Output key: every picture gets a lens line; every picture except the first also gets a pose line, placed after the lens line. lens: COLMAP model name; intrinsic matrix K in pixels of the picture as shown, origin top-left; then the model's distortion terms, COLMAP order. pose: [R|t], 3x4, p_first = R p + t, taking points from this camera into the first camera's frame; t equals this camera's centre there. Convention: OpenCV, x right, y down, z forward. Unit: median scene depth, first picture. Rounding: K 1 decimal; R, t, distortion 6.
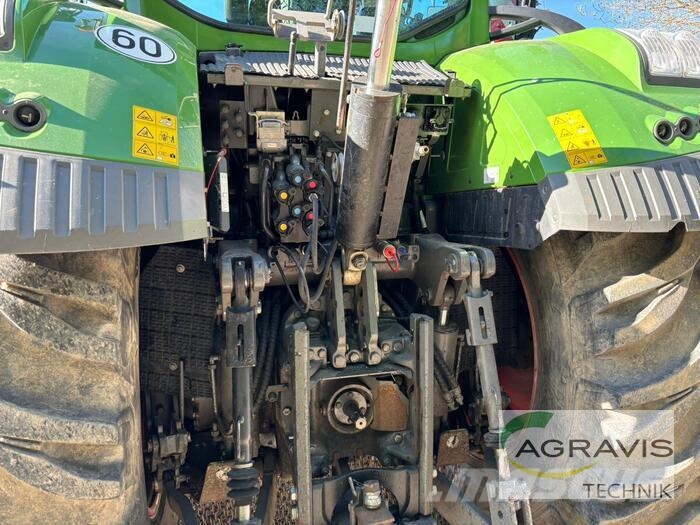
lens RADIAL K [[535.3, 0, 350.0], [0, 535.3, 262.5], [0, 0, 1]] dist [0.008565, -0.000476]
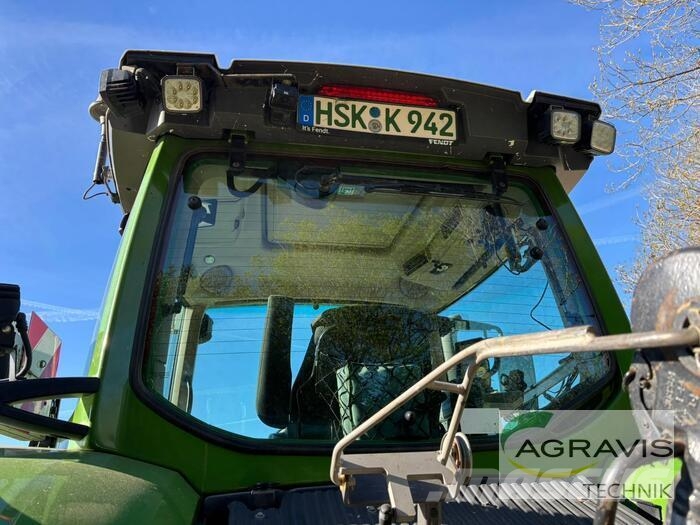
lens RADIAL K [[532.8, 0, 343.0], [0, 532.8, 262.9], [0, 0, 1]] dist [-0.007080, -0.007770]
pose [[0.996302, -0.069406, -0.050656, -0.106636], [0.032436, 0.849700, -0.526267, -0.376184], [0.079568, 0.522678, 0.848809, 0.486984]]
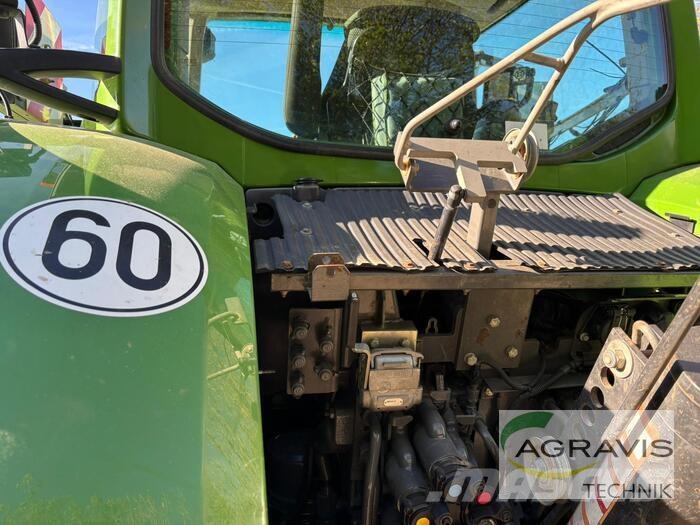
lens RADIAL K [[529.9, 0, 350.0], [0, 529.9, 262.5], [0, 0, 1]] dist [0.051221, -0.095348]
pose [[0.999312, 0.007814, -0.036263, -0.186044], [-0.011276, 0.995290, -0.096286, -0.327196], [0.035340, 0.096629, 0.994693, 0.554076]]
